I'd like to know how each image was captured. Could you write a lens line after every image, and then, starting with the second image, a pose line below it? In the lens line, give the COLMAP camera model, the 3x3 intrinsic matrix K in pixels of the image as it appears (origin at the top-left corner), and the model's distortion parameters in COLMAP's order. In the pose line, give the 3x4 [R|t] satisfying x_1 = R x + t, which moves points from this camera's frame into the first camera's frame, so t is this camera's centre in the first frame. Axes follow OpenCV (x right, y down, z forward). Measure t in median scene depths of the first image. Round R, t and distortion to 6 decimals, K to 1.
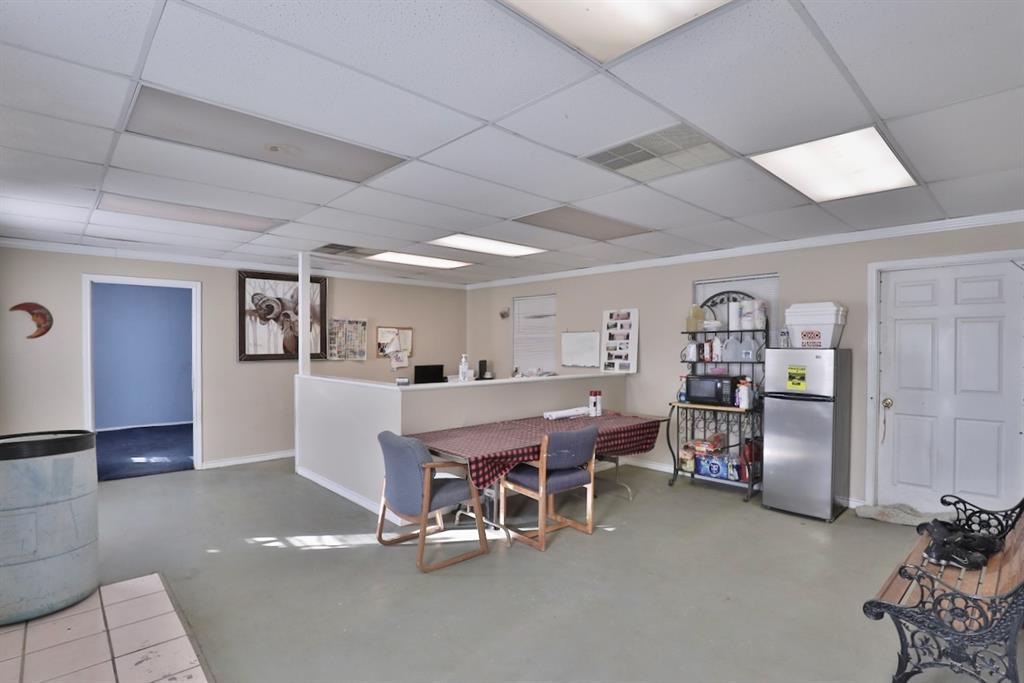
lens RADIAL K [[496.3, 0, 507.7], [0, 496.3, 350.9], [0, 0, 1]] dist [-0.027728, 0.001098]
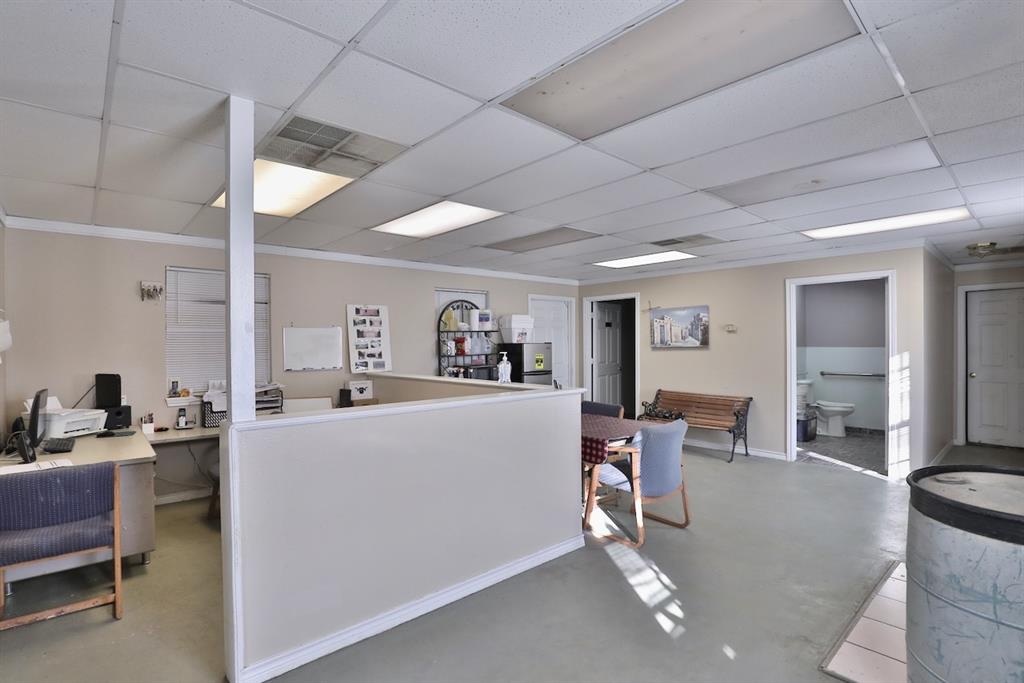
lens RADIAL K [[496.3, 0, 510.4], [0, 496.3, 343.4], [0, 0, 1]] dist [-0.027728, 0.001098]
pose [[0.027574, -0.003145, 0.999615, -0.693815], [0.021577, 0.999764, 0.002551, -0.007213], [-0.999387, 0.021498, 0.027635, 0.695218]]
